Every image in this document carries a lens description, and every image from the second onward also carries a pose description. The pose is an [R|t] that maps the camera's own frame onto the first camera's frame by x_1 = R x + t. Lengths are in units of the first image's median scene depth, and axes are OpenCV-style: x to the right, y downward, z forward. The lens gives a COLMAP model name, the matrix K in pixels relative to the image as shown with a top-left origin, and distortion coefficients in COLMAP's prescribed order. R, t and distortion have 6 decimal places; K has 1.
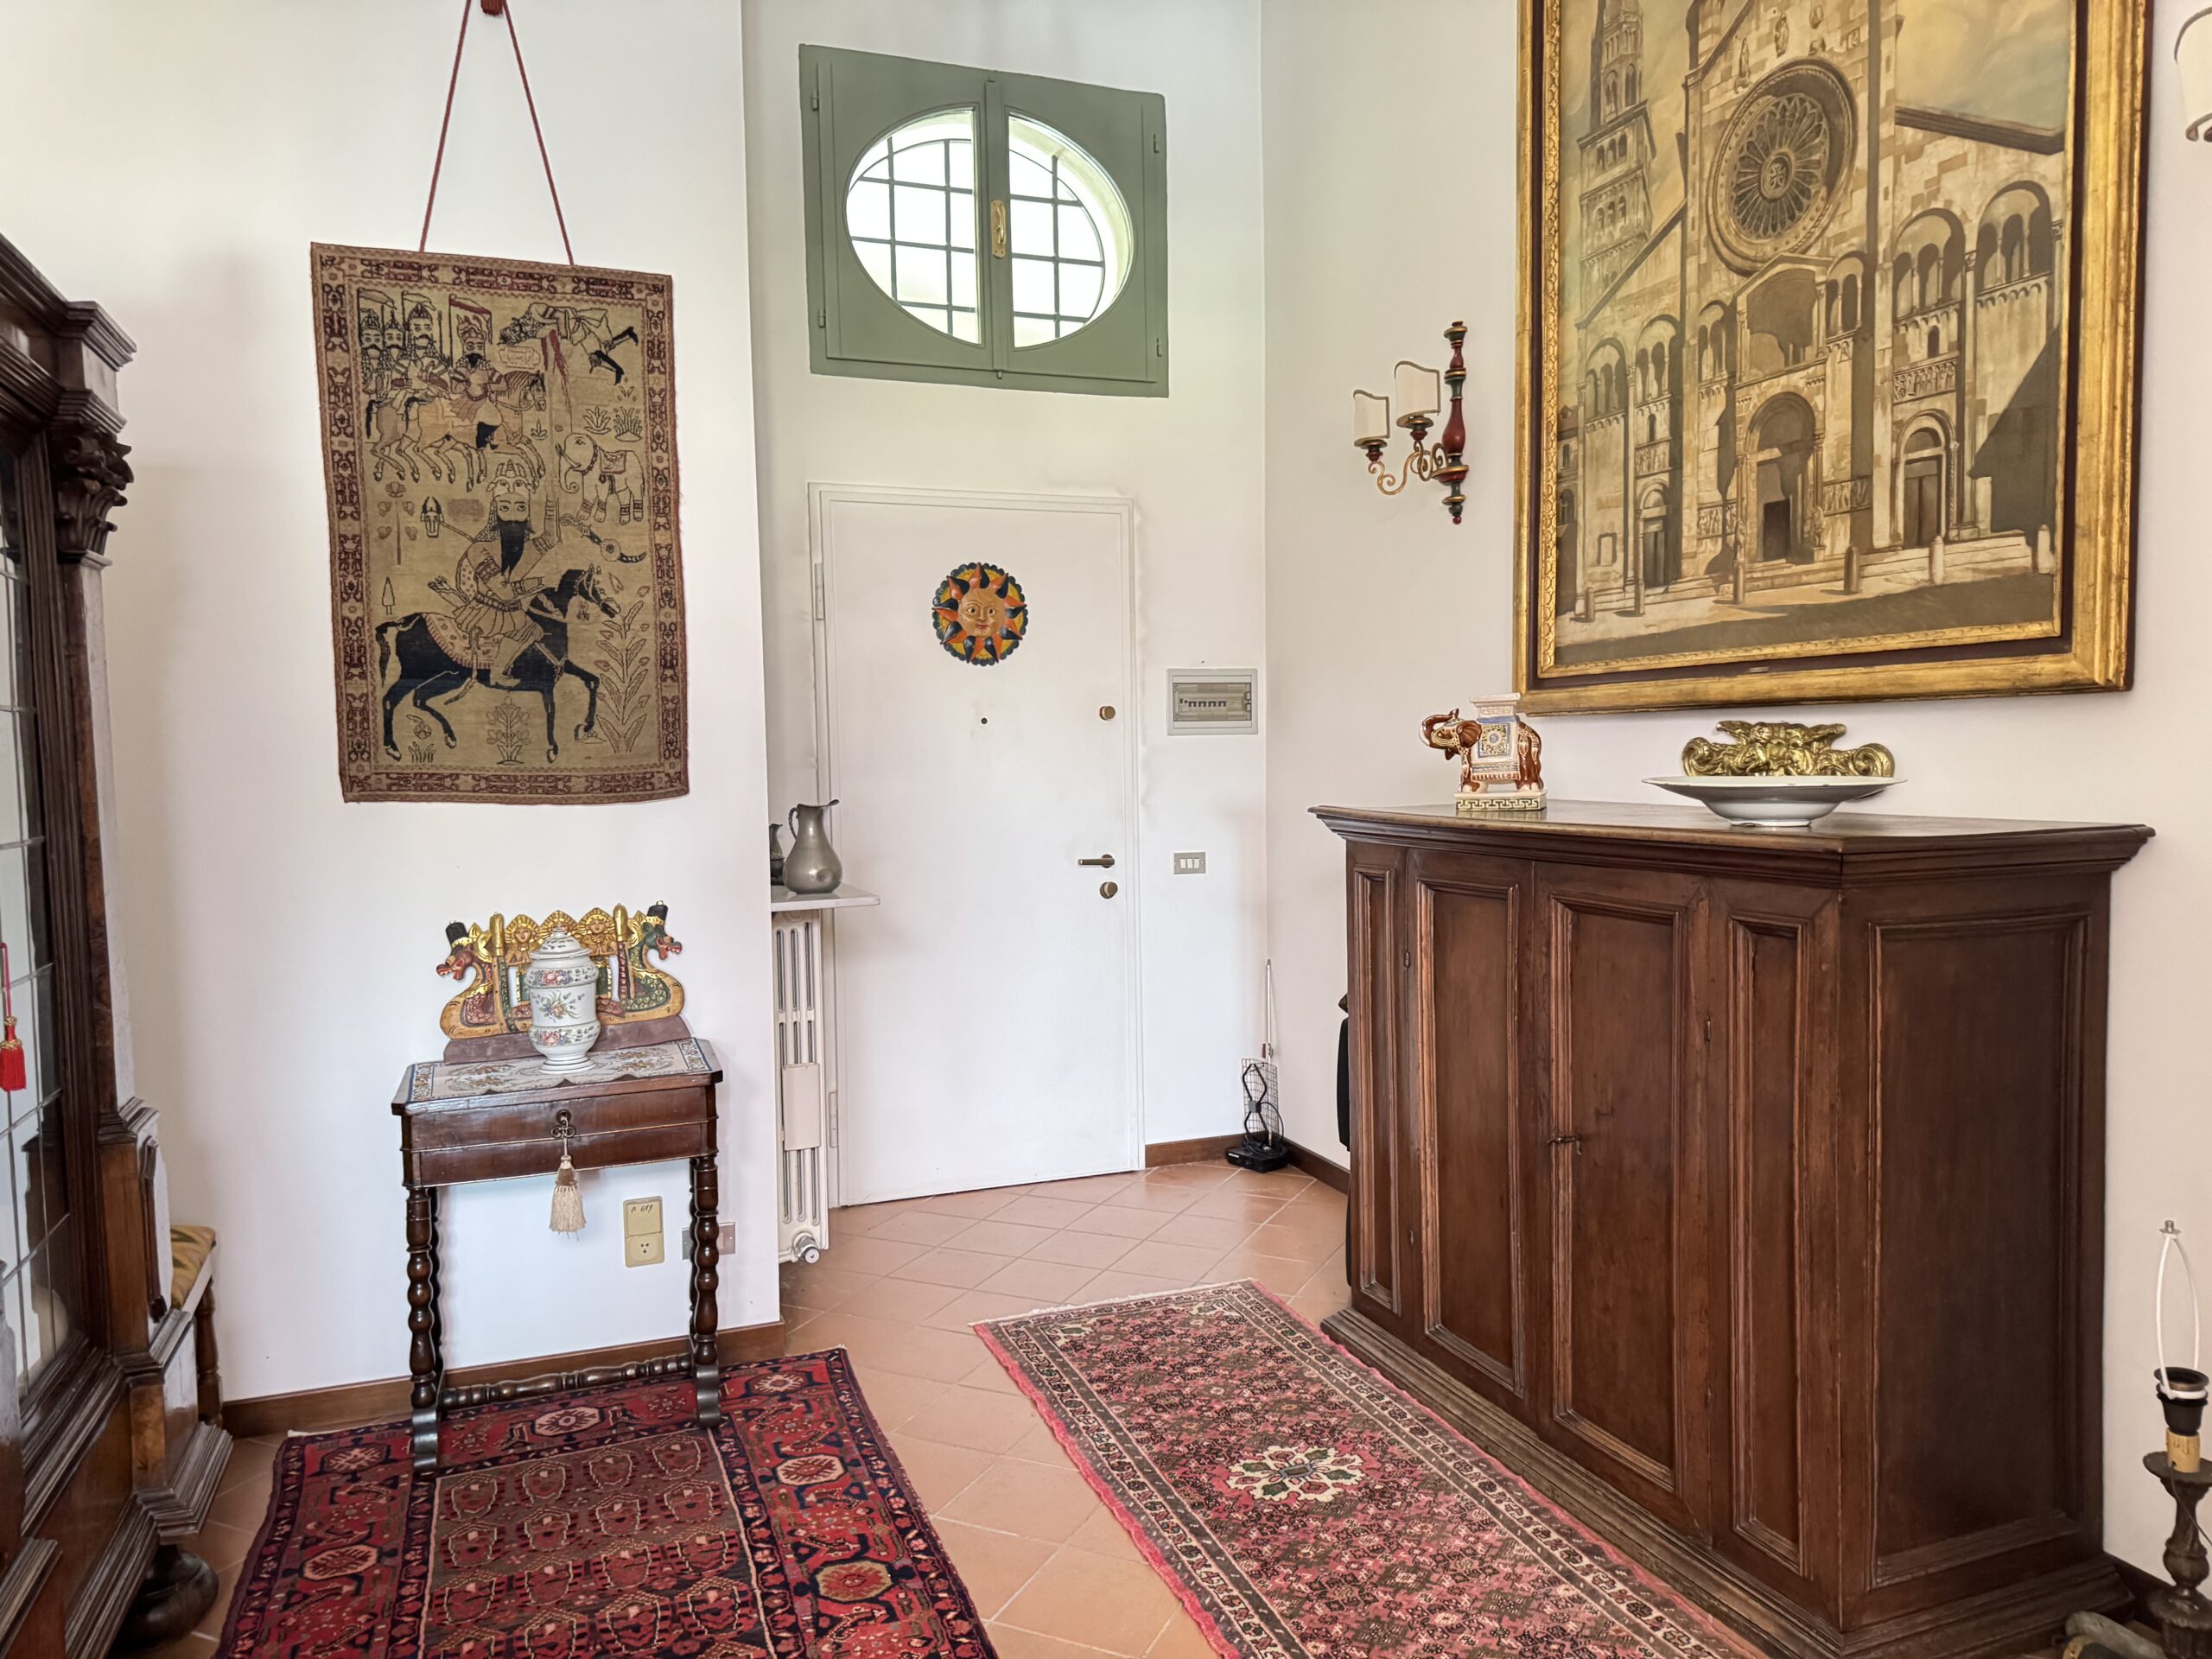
lens RADIAL K [[1566.1, 0, 1110.9], [0, 1566.1, 841.0], [0, 0, 1]] dist [0.031595, -0.035514]
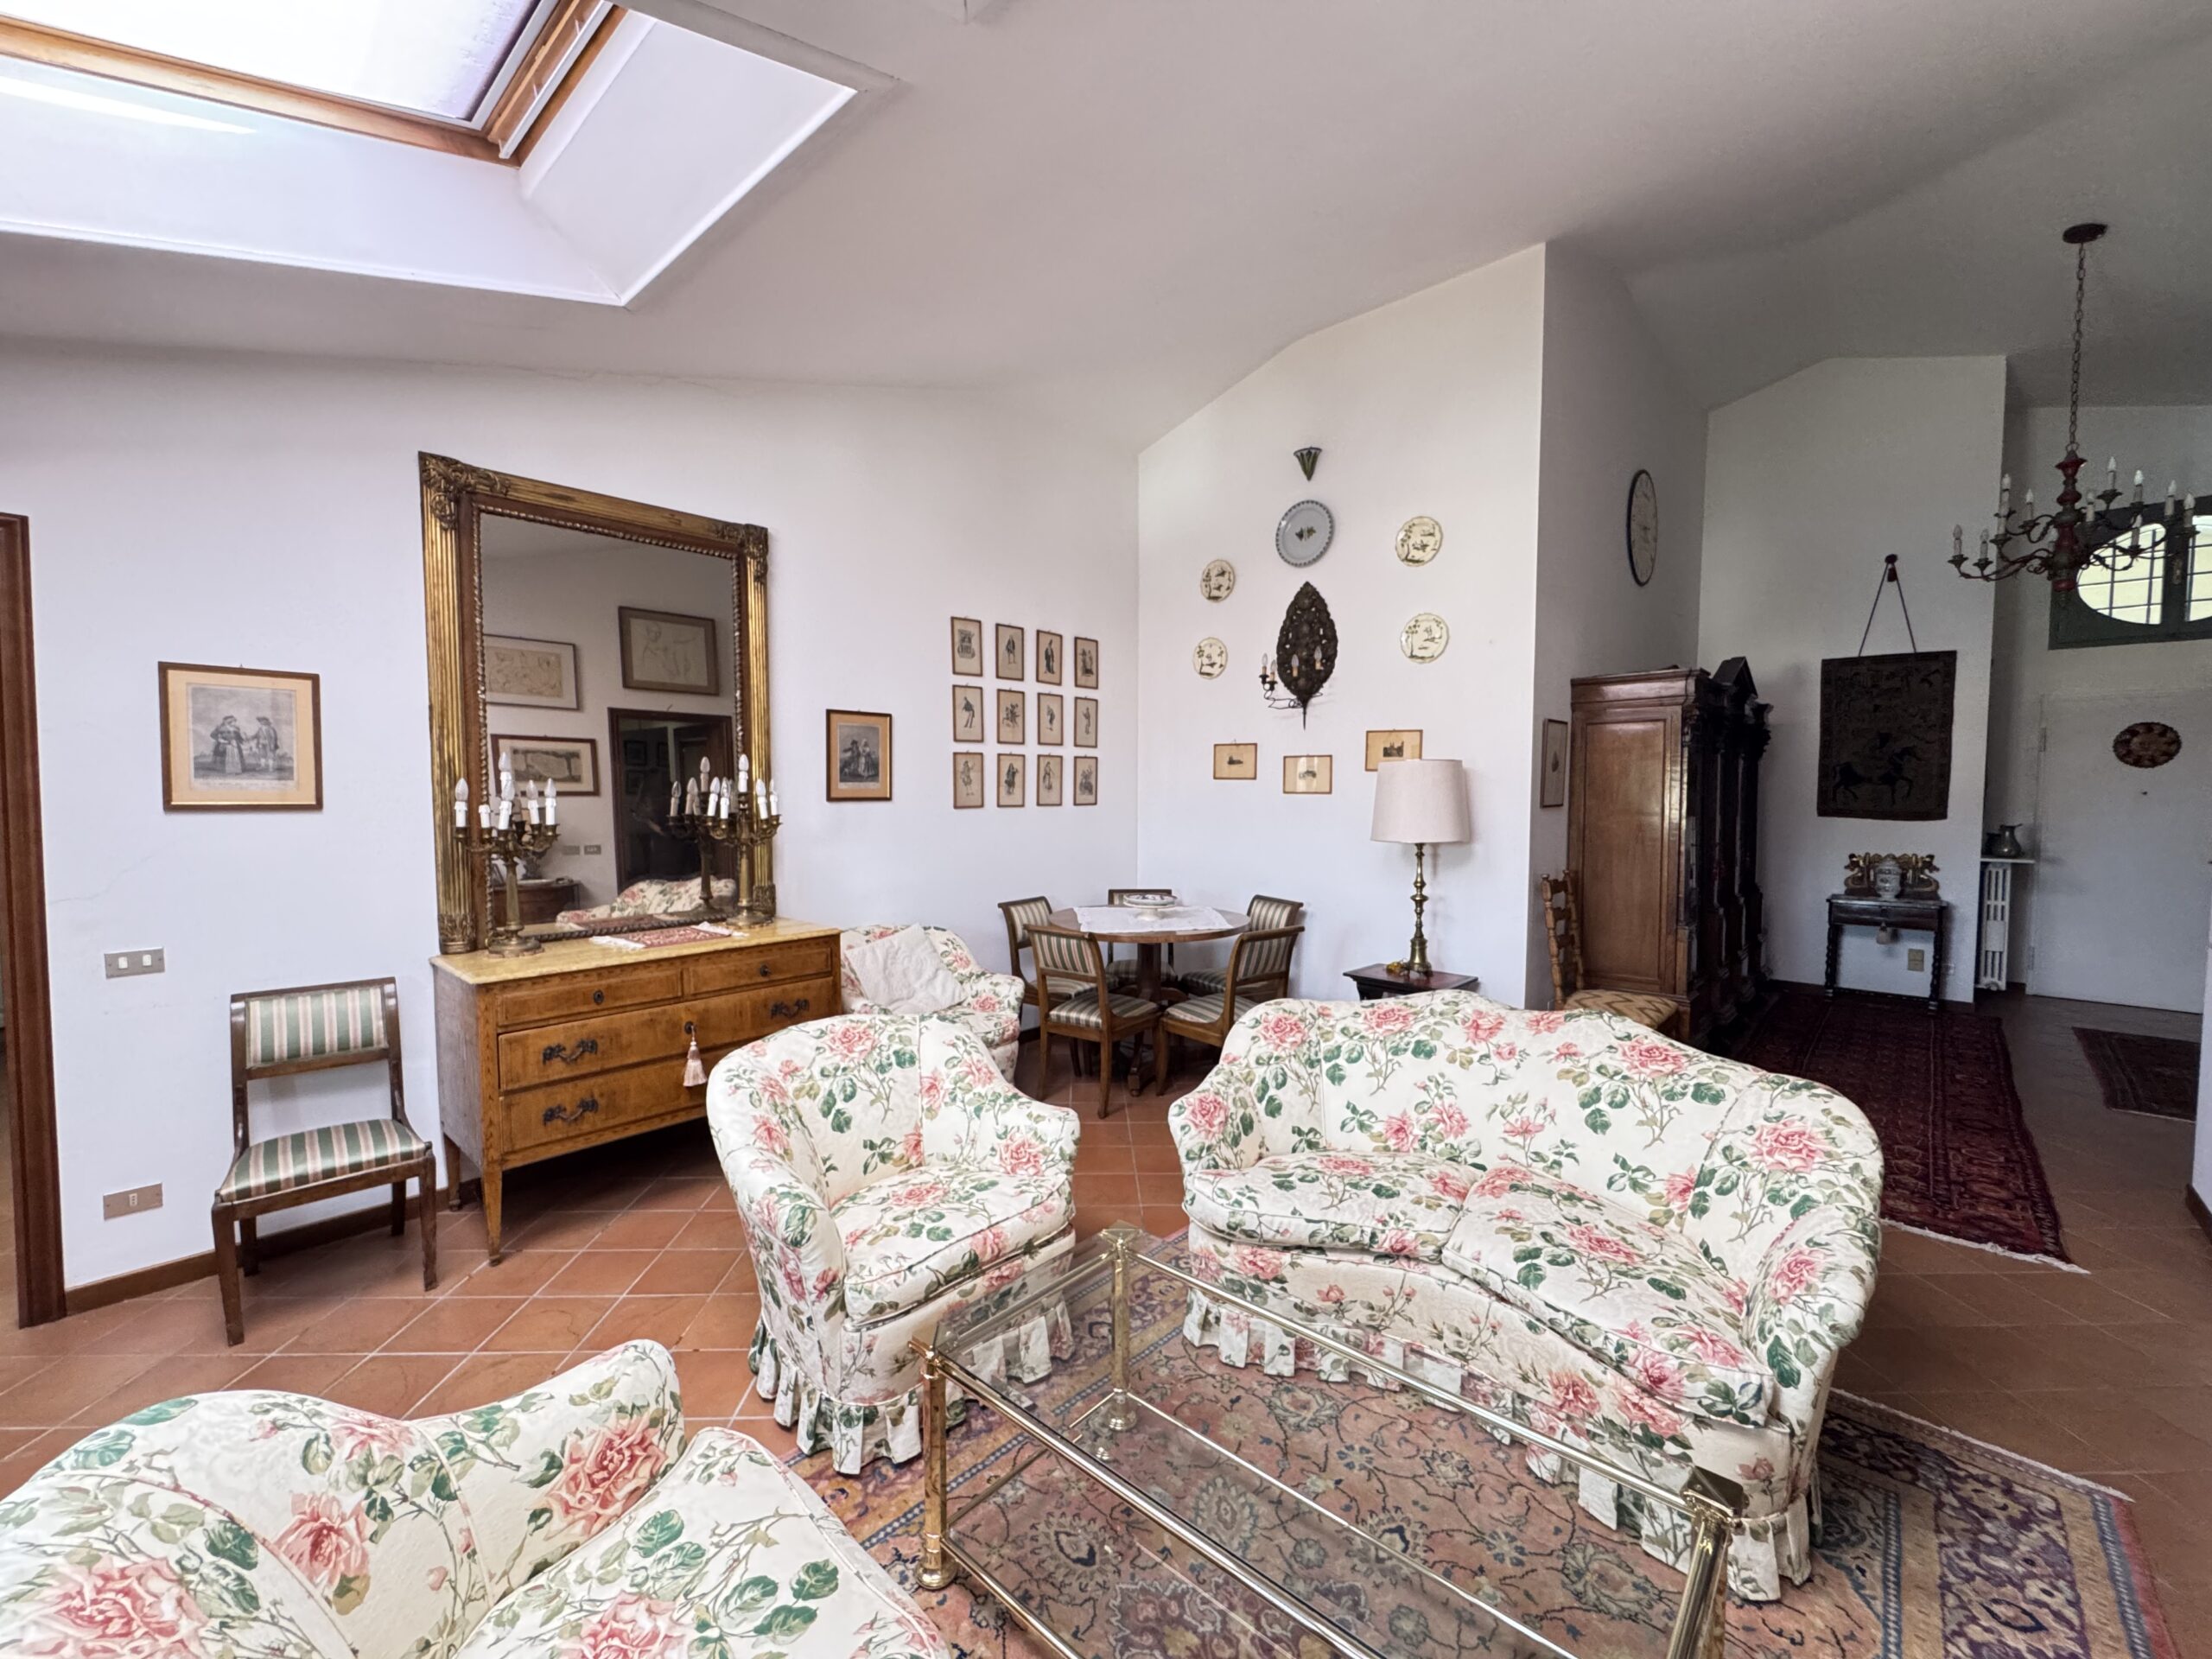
lens RADIAL K [[881.9, 0, 1113.5], [0, 881.9, 830.0], [0, 0, 1]] dist [-0.009289, 0.001186]
pose [[0.448320, 0.066173, -0.891420, 0.527238], [-0.059998, 0.997235, 0.043853, 0.012923], [0.891857, 0.033823, 0.451051, -1.221734]]
